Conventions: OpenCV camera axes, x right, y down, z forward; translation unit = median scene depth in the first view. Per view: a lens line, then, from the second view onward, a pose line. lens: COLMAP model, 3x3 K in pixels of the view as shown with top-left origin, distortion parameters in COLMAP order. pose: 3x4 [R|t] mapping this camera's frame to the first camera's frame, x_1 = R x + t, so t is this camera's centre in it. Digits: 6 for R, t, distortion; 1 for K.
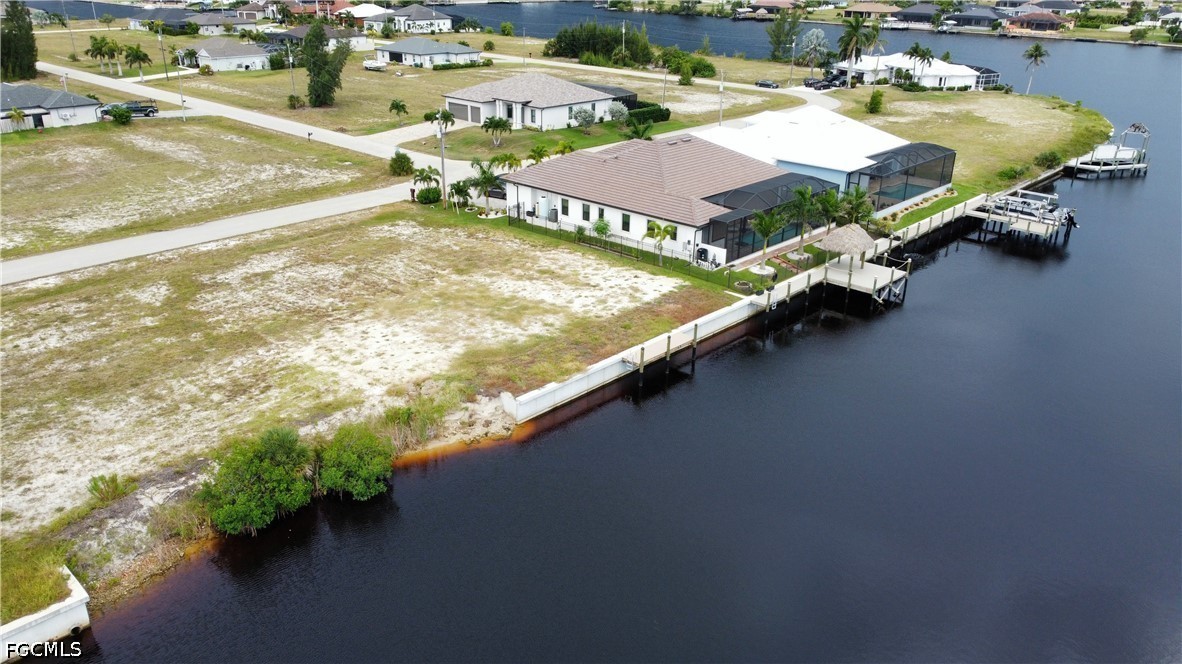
lens RADIAL K [[896.1, 0, 591.0], [0, 896.1, 332.0], [0, 0, 1]] dist [-0.005834, -0.004640]
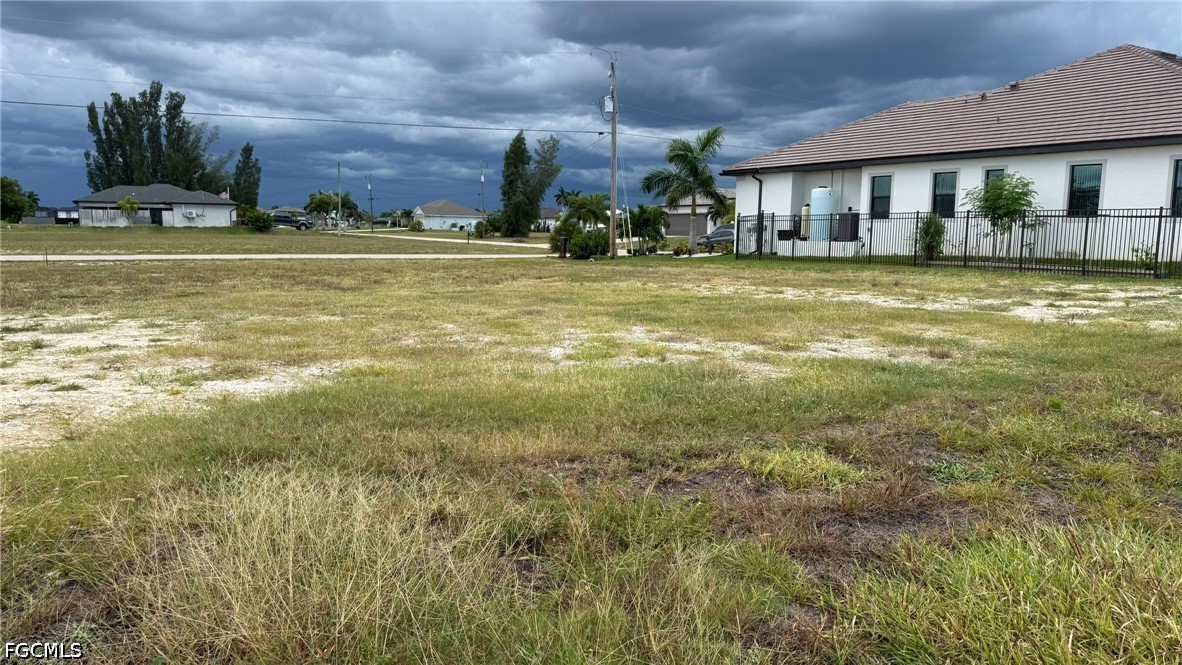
lens RADIAL K [[840.6, 0, 591.0], [0, 840.6, 332.5], [0, 0, 1]] dist [0.096394, -0.165534]
pose [[0.960382, 0.030947, -0.276963, -0.052707], [-0.105892, 0.959802, -0.259938, 0.034366], [0.257786, 0.278968, 0.925053, 0.723601]]
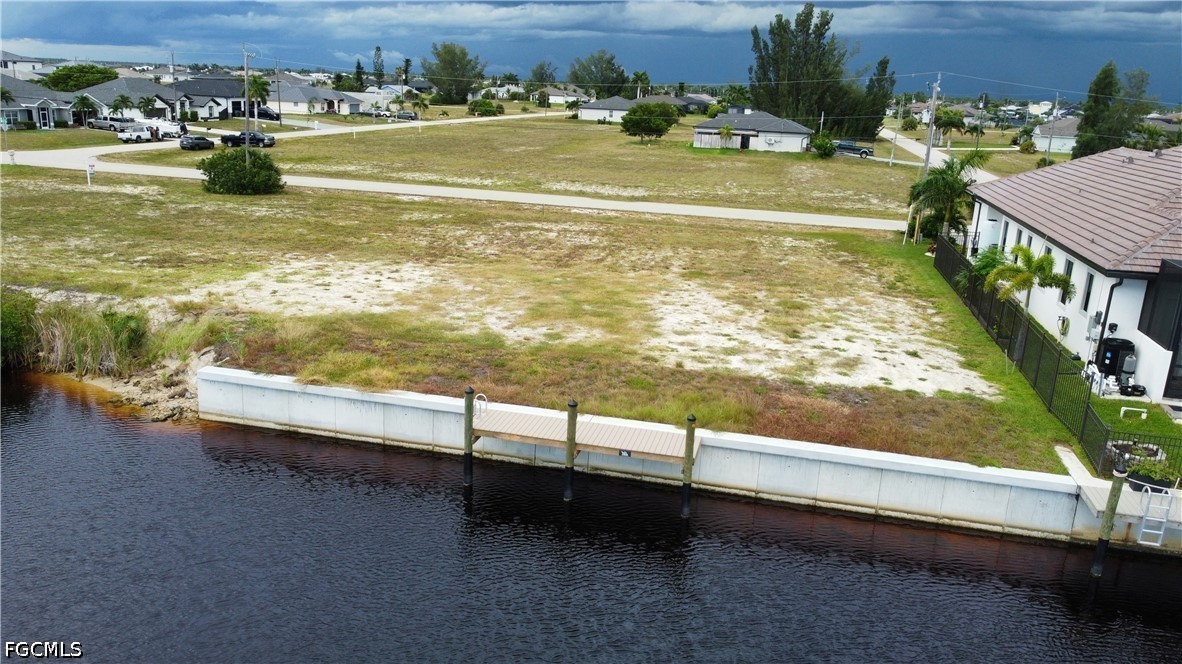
lens RADIAL K [[896.1, 0, 591.0], [0, 896.1, 332.0], [0, 0, 1]] dist [-0.005834, -0.004640]
pose [[0.491203, 0.236603, -0.838295, 0.323333], [-0.368870, 0.928348, 0.045880, -0.034702], [0.789085, 0.286685, 0.543283, 0.646781]]
